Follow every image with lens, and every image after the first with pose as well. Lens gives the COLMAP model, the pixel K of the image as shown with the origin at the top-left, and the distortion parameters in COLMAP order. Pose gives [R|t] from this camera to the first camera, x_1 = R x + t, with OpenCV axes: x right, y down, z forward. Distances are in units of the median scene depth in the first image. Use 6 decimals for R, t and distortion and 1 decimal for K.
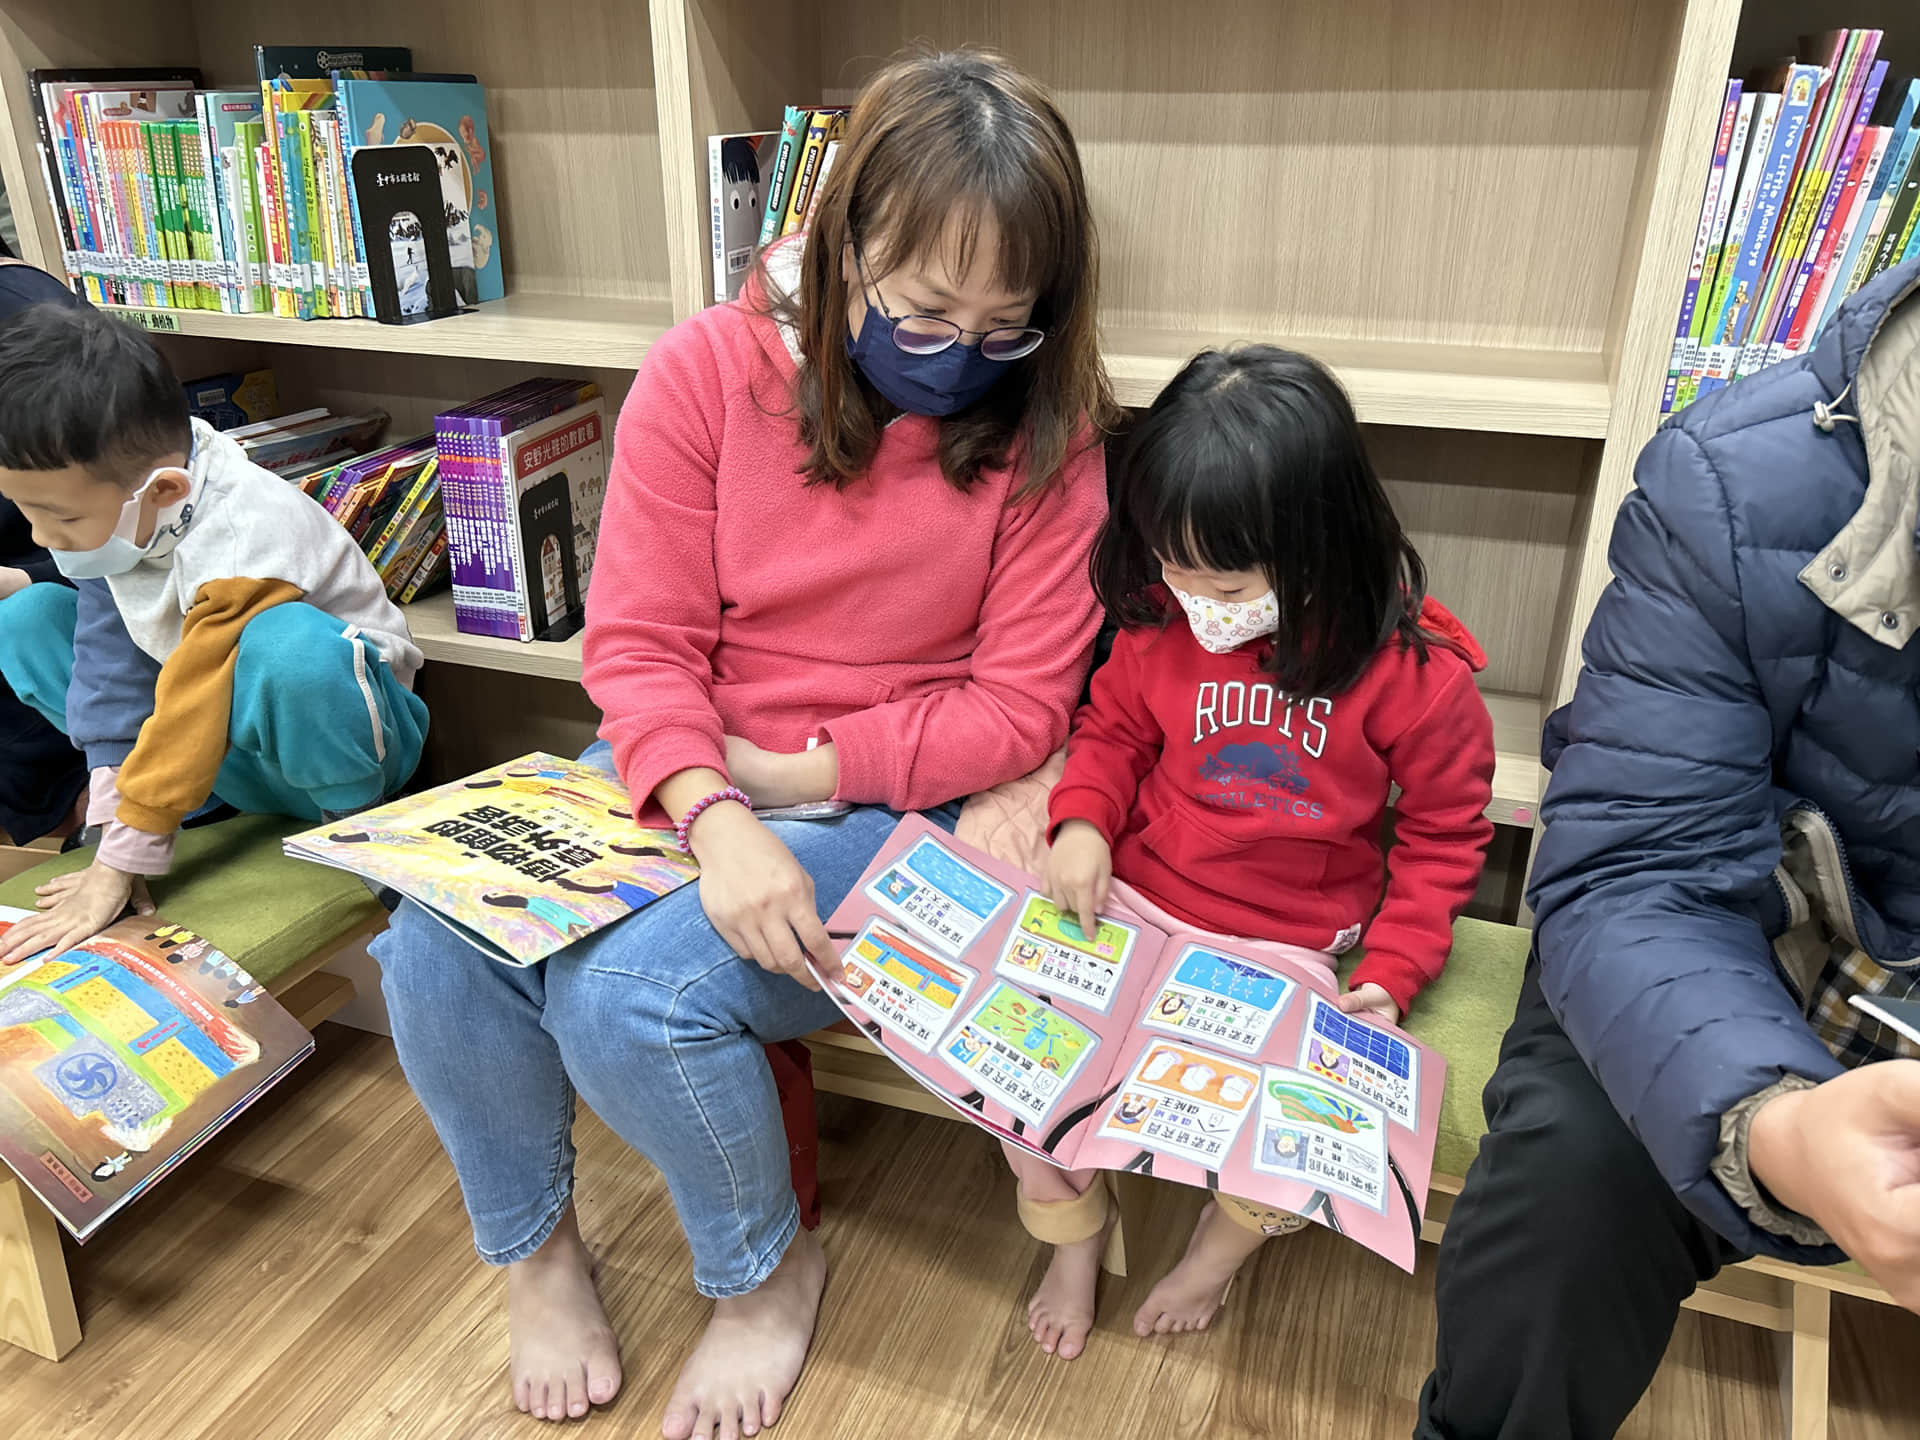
lens RADIAL K [[1448.4, 0, 978.9], [0, 1448.4, 722.6], [0, 0, 1]] dist [0.040020, -0.053295]
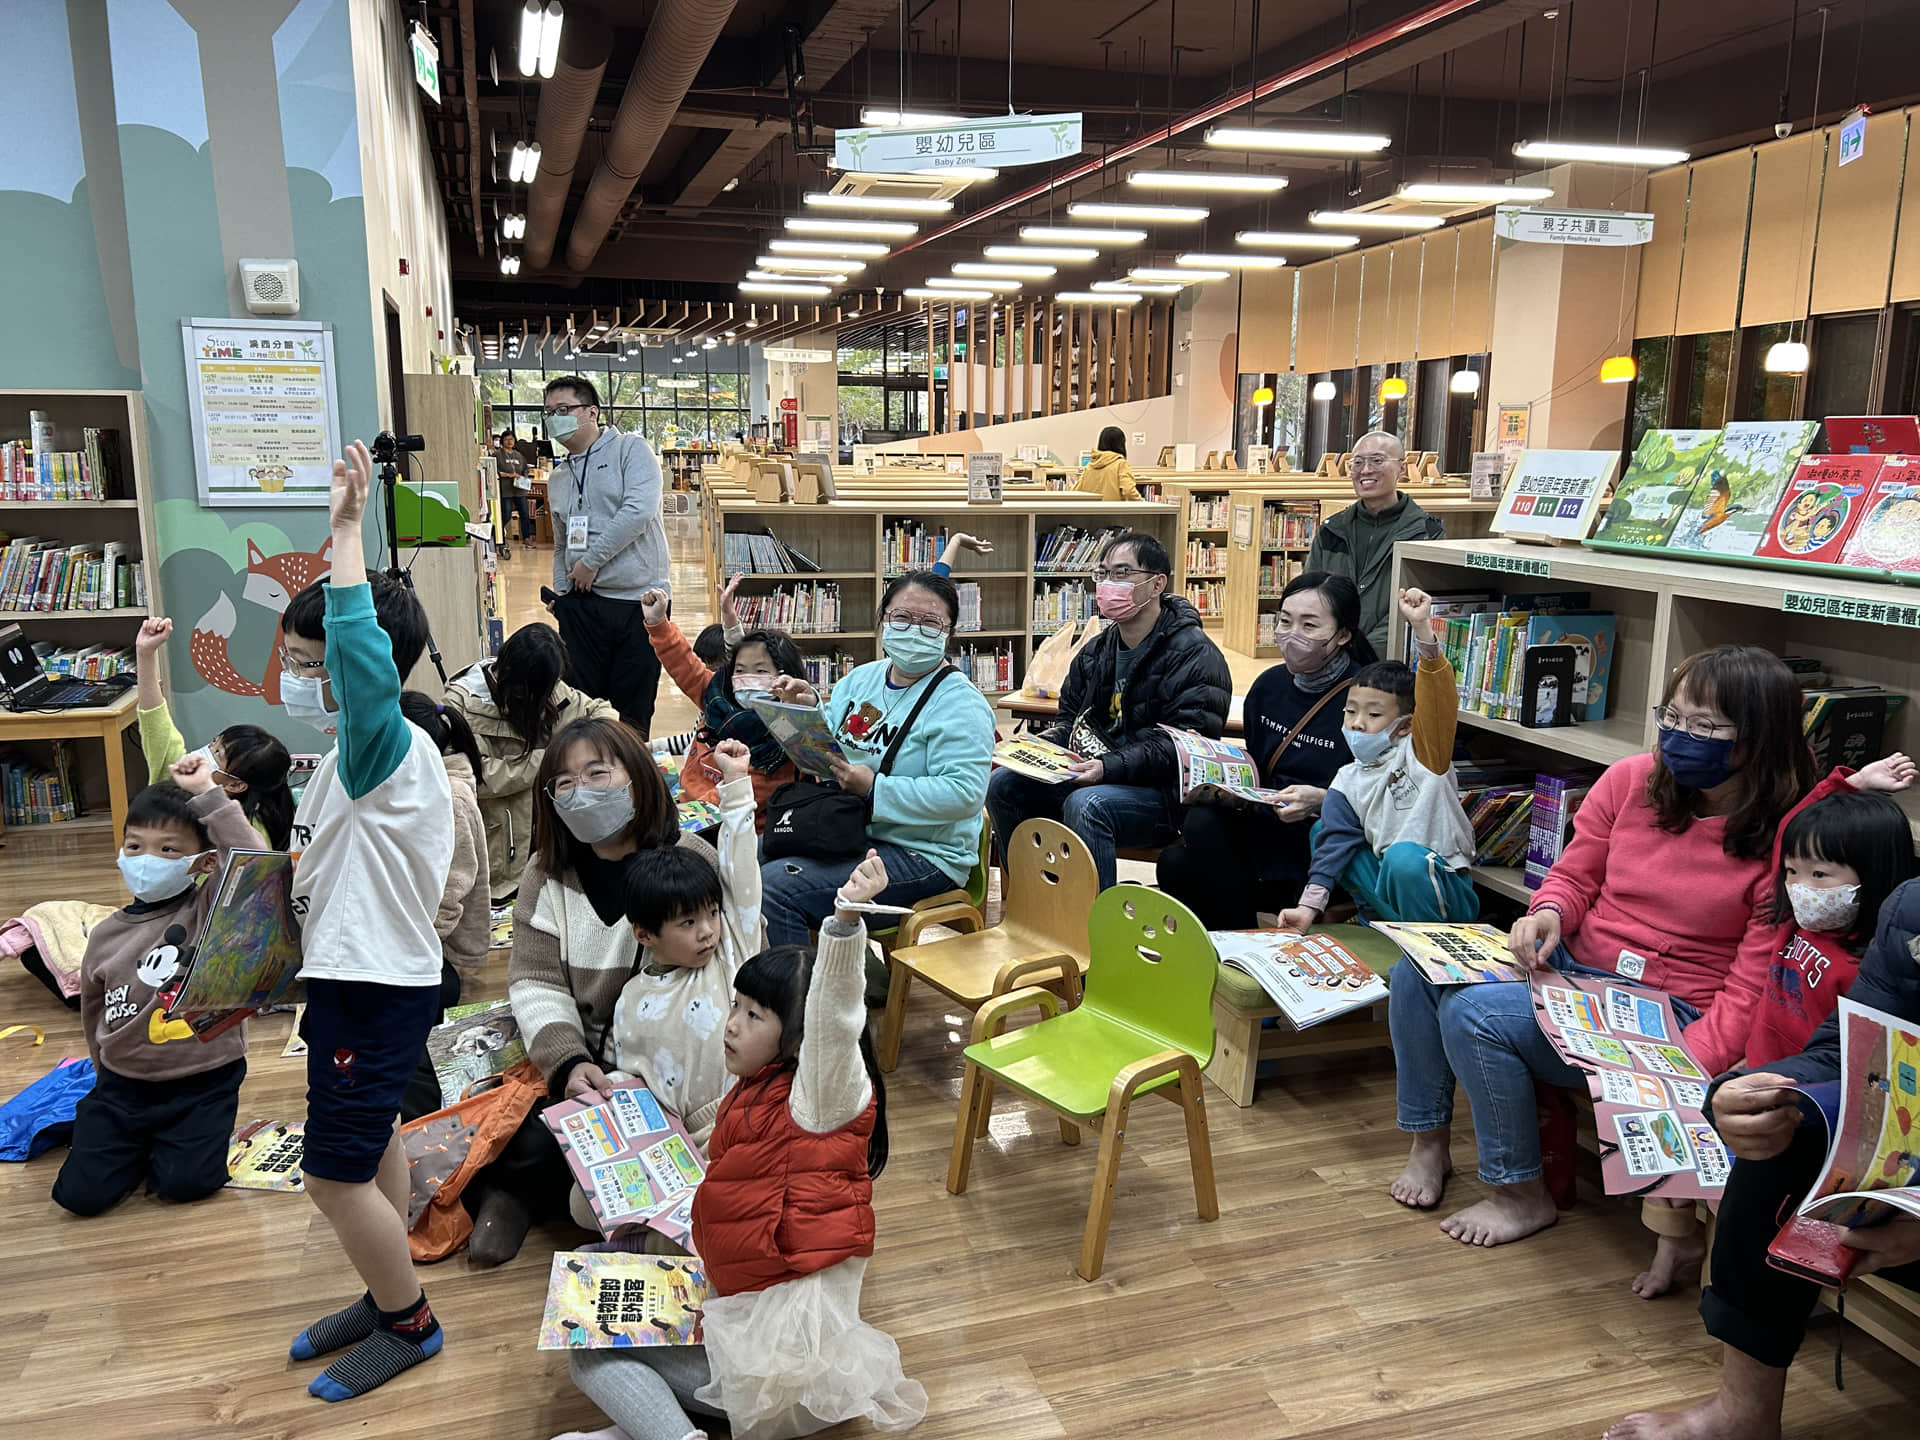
lens RADIAL K [[1448.4, 0, 978.9], [0, 1448.4, 722.6], [0, 0, 1]] dist [0.040020, -0.053295]
pose [[0.618182, 0.156068, -0.770386, 0.668055], [-0.324136, 0.943494, -0.068960, 0.104087], [0.716092, 0.292339, 0.633838, -0.808127]]
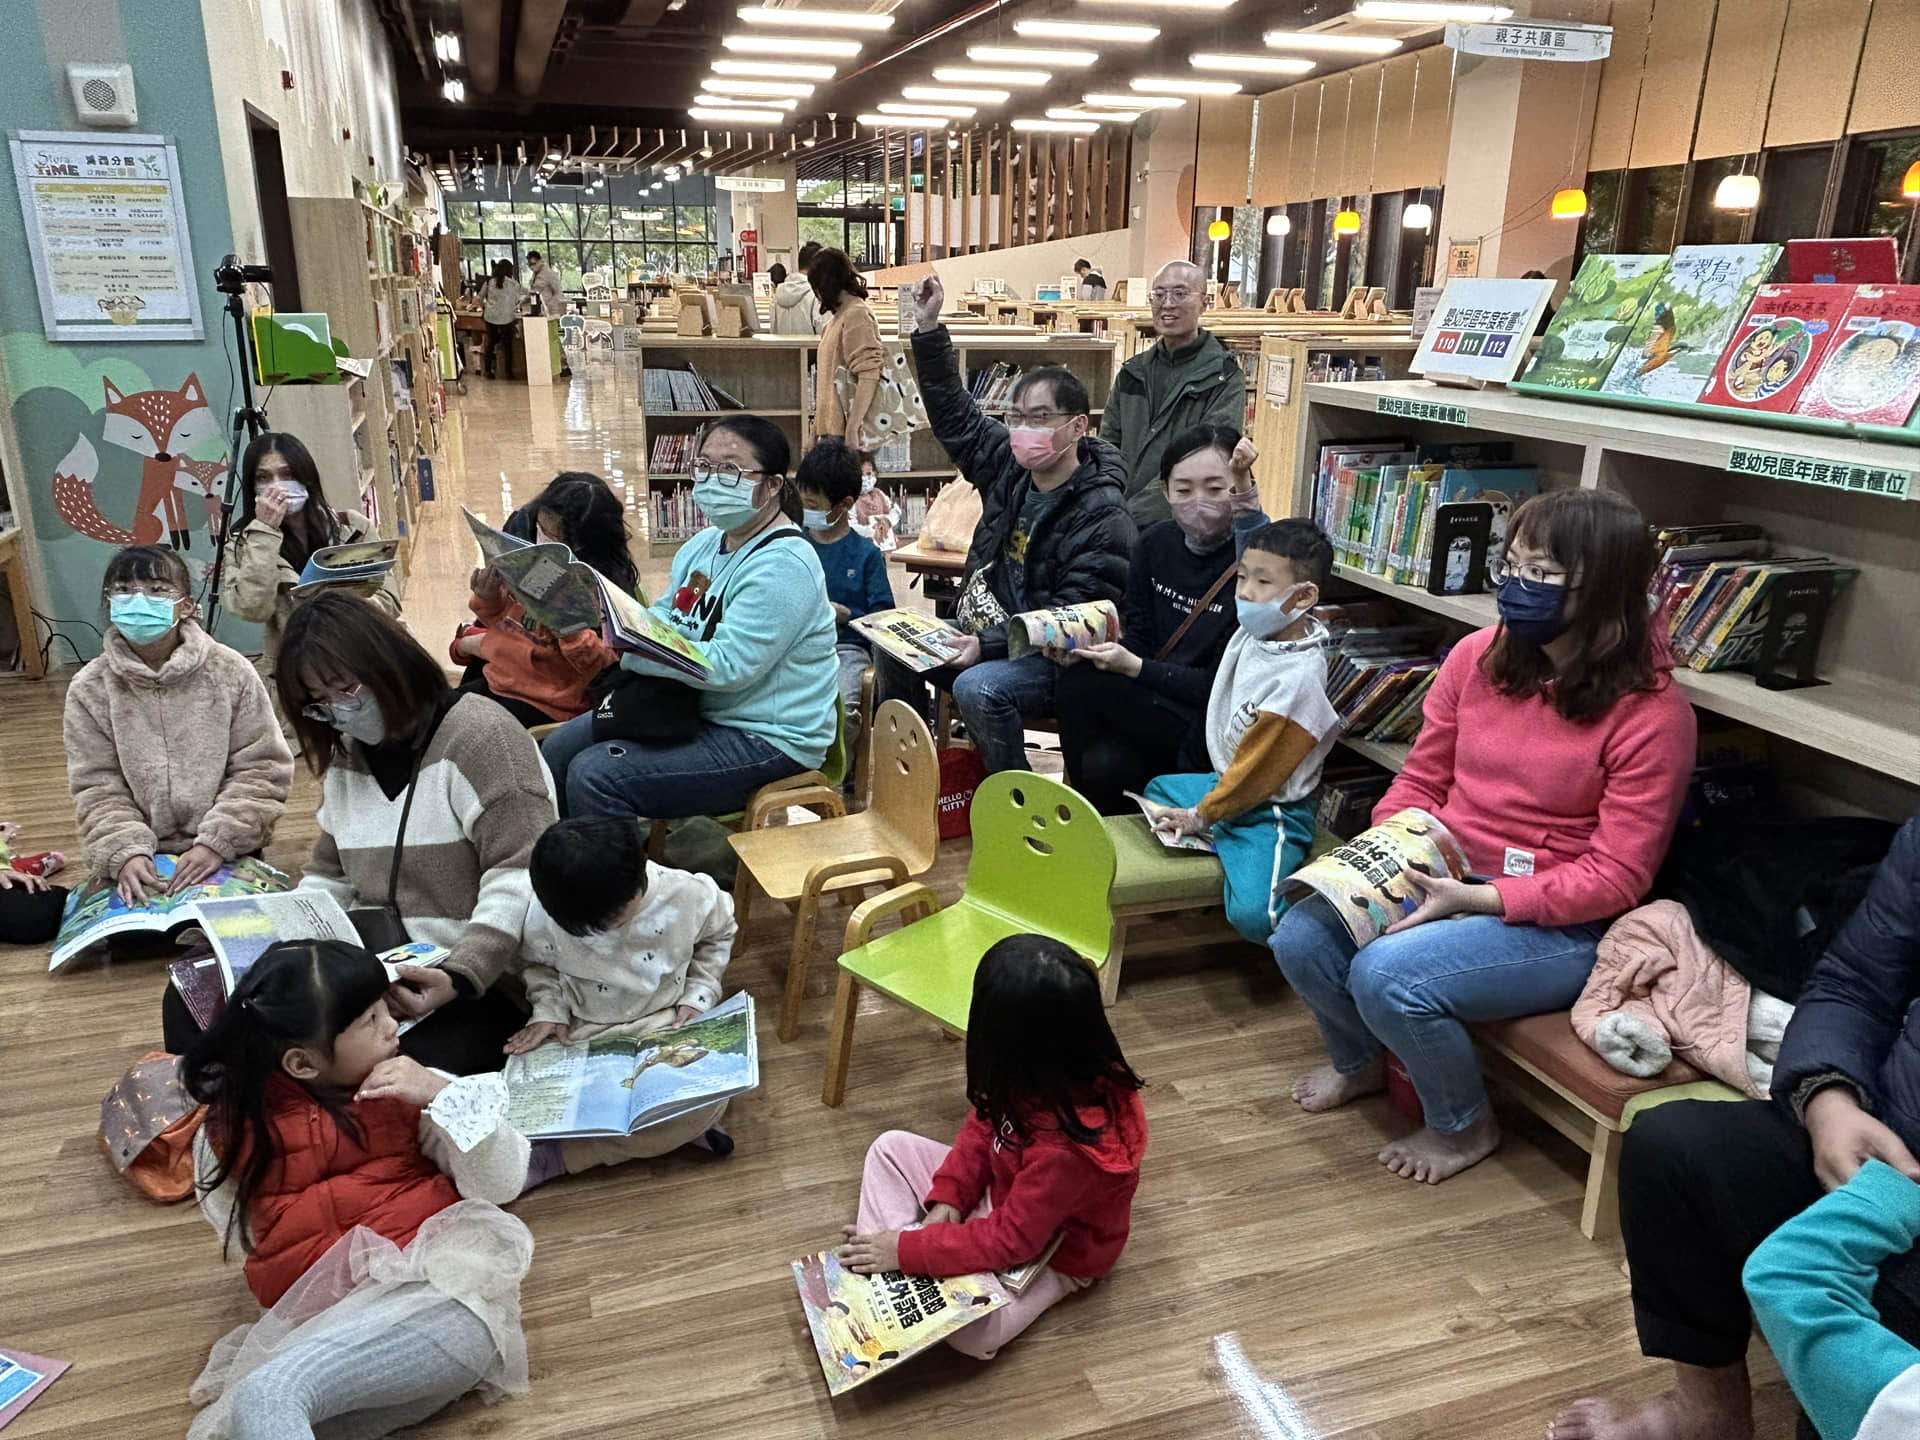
lens RADIAL K [[1365.4, 0, 955.1], [0, 1365.4, 743.2], [0, 0, 1]] dist [-0.007612, -0.003644]
pose [[0.621167, 0.261981, -0.738591, 0.524272], [-0.326185, 0.943381, 0.060295, -0.005061], [0.712569, 0.203464, 0.671452, -0.525413]]
